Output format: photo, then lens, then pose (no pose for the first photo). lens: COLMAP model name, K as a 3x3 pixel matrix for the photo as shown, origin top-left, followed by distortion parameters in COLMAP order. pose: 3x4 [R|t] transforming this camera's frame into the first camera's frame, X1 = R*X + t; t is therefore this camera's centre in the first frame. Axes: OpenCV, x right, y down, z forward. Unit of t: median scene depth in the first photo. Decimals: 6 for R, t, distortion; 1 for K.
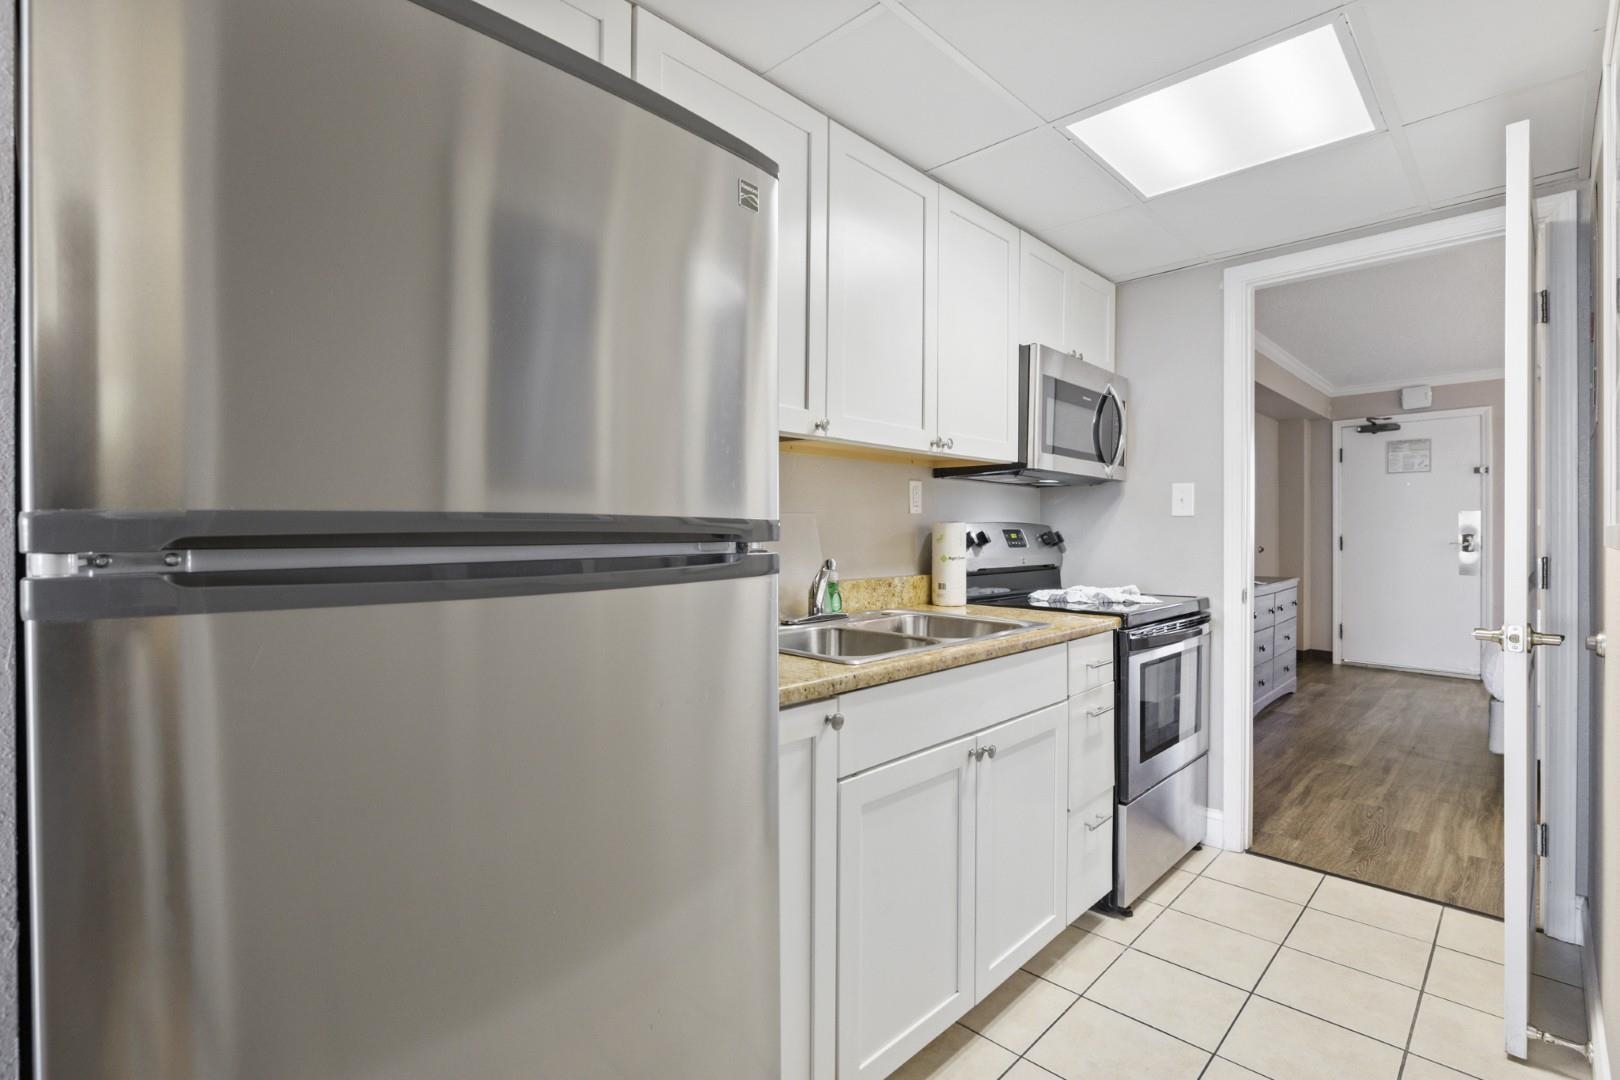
lens RADIAL K [[760.2, 0, 807.0], [0, 760.2, 526.3], [0, 0, 1]] dist [0.003142, -0.000110]
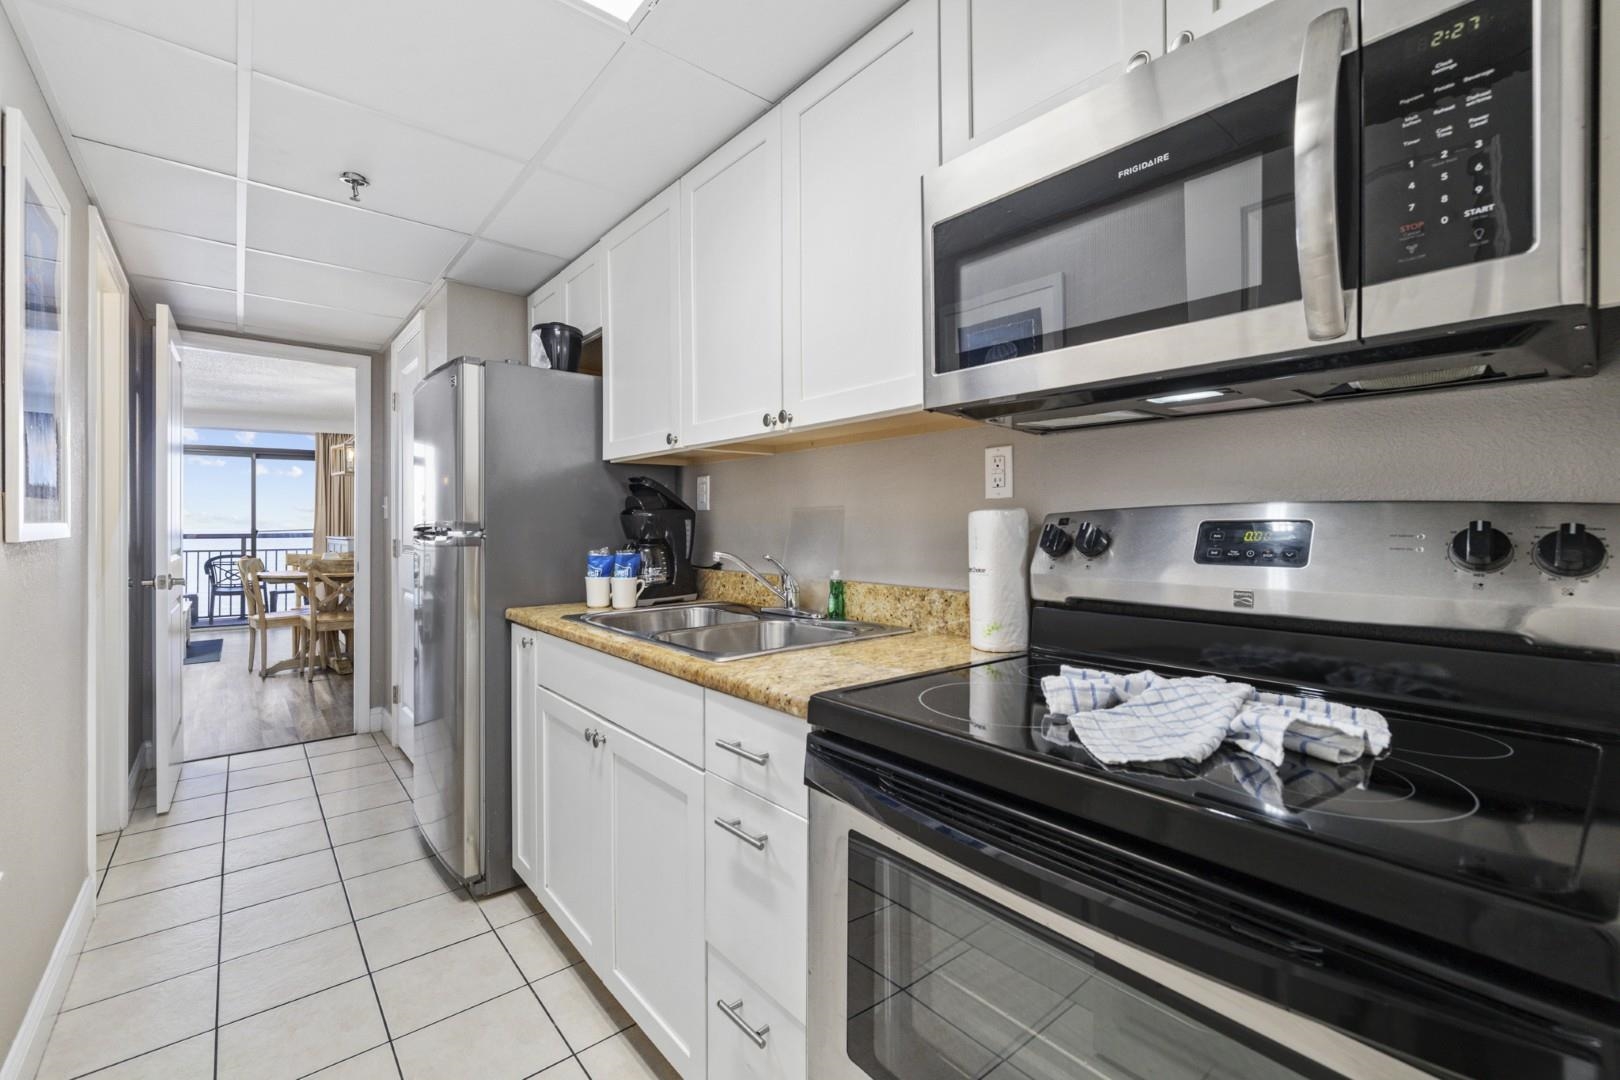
lens RADIAL K [[692.8, 0, 799.4], [0, 692.8, 543.3], [0, 0, 1]] dist [-0.001968, 0.000276]
pose [[-0.133610, 0.020728, -0.990817, 0.808995], [0.002643, 0.999785, 0.020560, 0.009471], [0.991030, 0.000128, -0.133636, 0.989358]]
